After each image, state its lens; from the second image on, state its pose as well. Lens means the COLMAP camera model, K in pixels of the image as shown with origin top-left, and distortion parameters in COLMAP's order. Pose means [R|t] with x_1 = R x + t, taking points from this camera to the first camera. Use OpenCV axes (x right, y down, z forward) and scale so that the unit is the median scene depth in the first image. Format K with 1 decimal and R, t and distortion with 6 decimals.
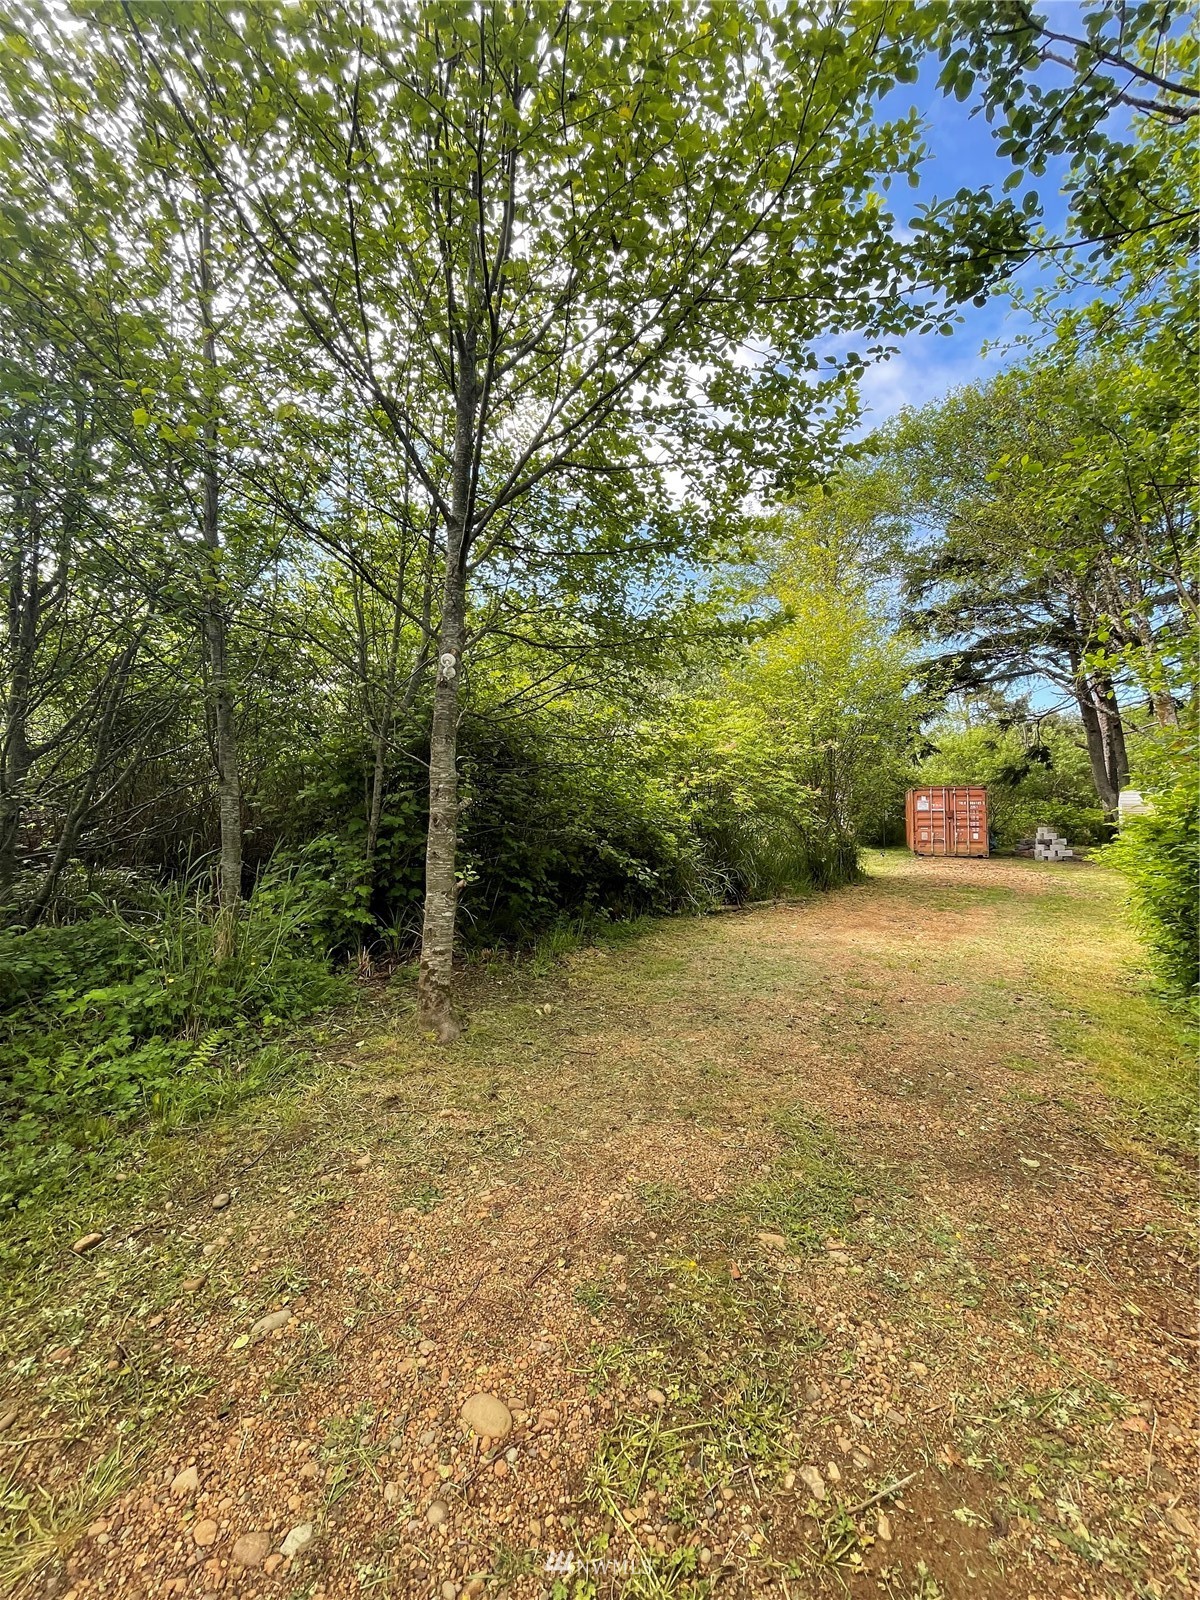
lens RADIAL K [[642.2, 0, 598.3], [0, 642.2, 798.7], [0, 0, 1]] dist [-0.000106, -0.000004]
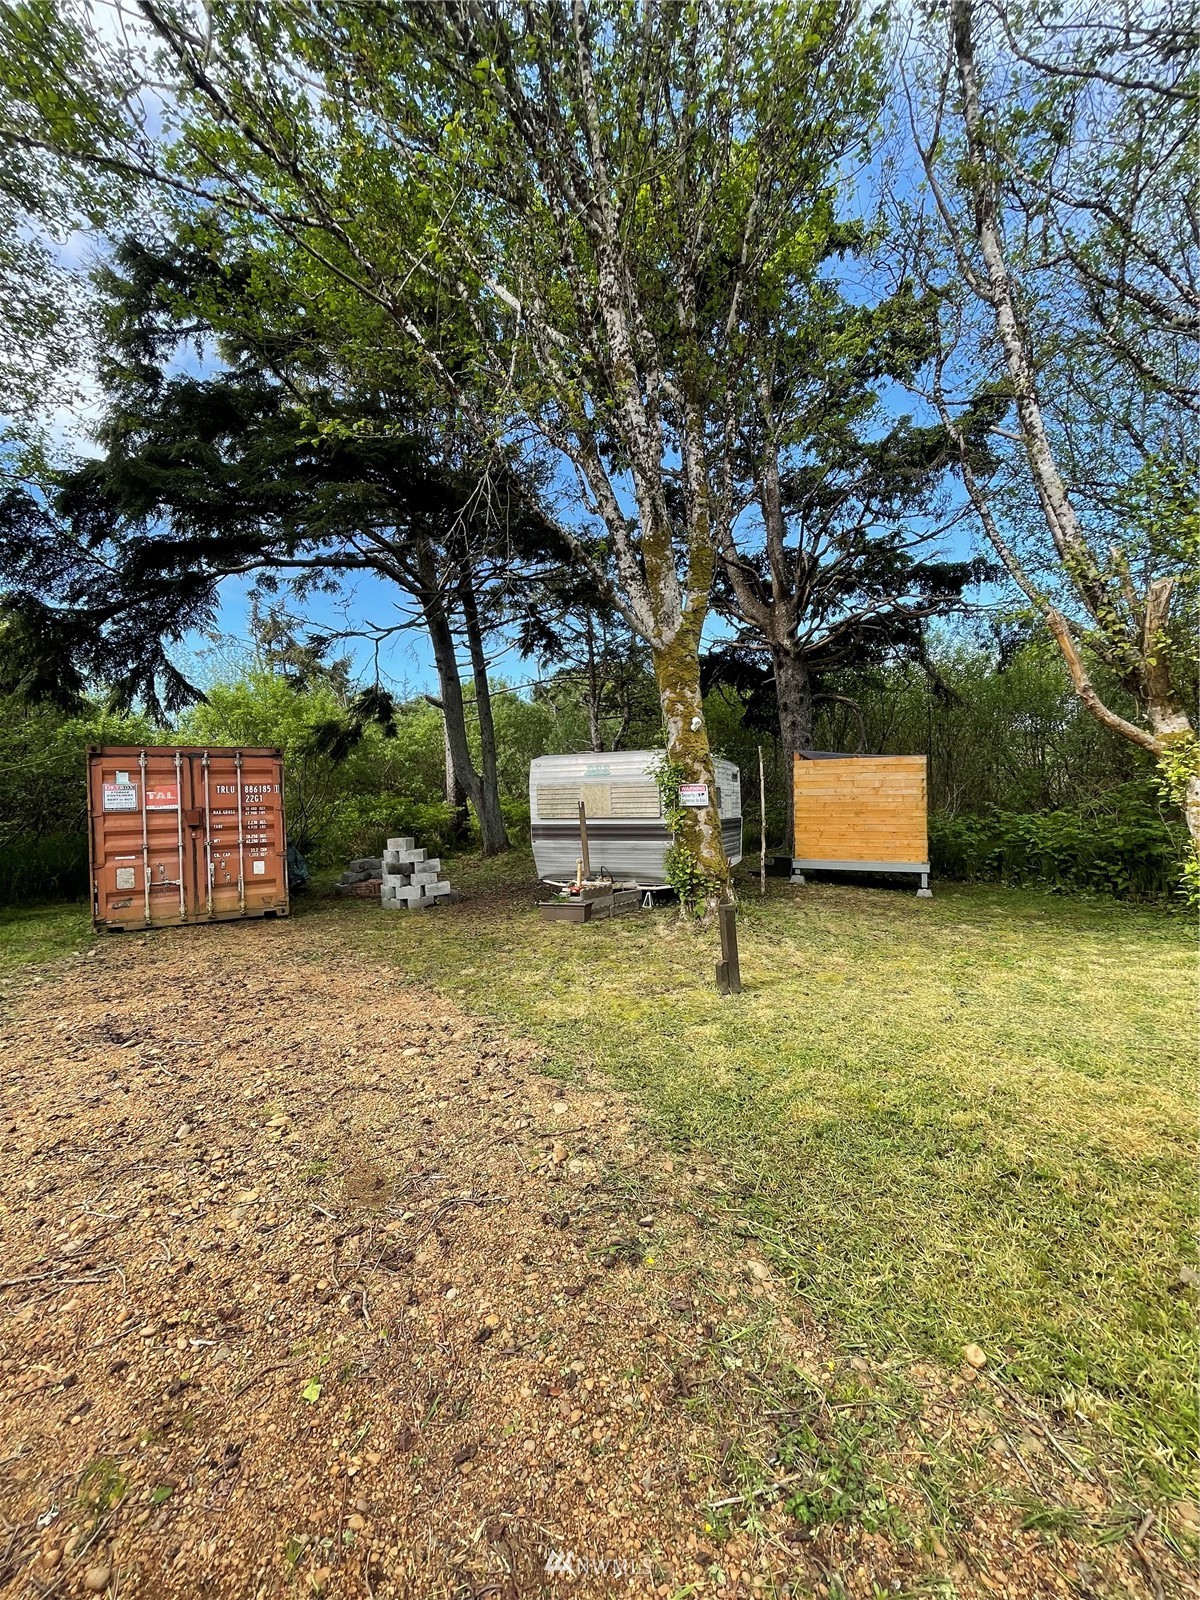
lens RADIAL K [[642.2, 0, 598.9], [0, 642.2, 800.1], [0, 0, 1]] dist [-0.000106, -0.000004]
pose [[0.568427, -0.014303, 0.822609, 0.360440], [0.021239, 0.999771, 0.002707, 0.017356], [-0.822460, 0.015933, 0.568600, 0.563560]]
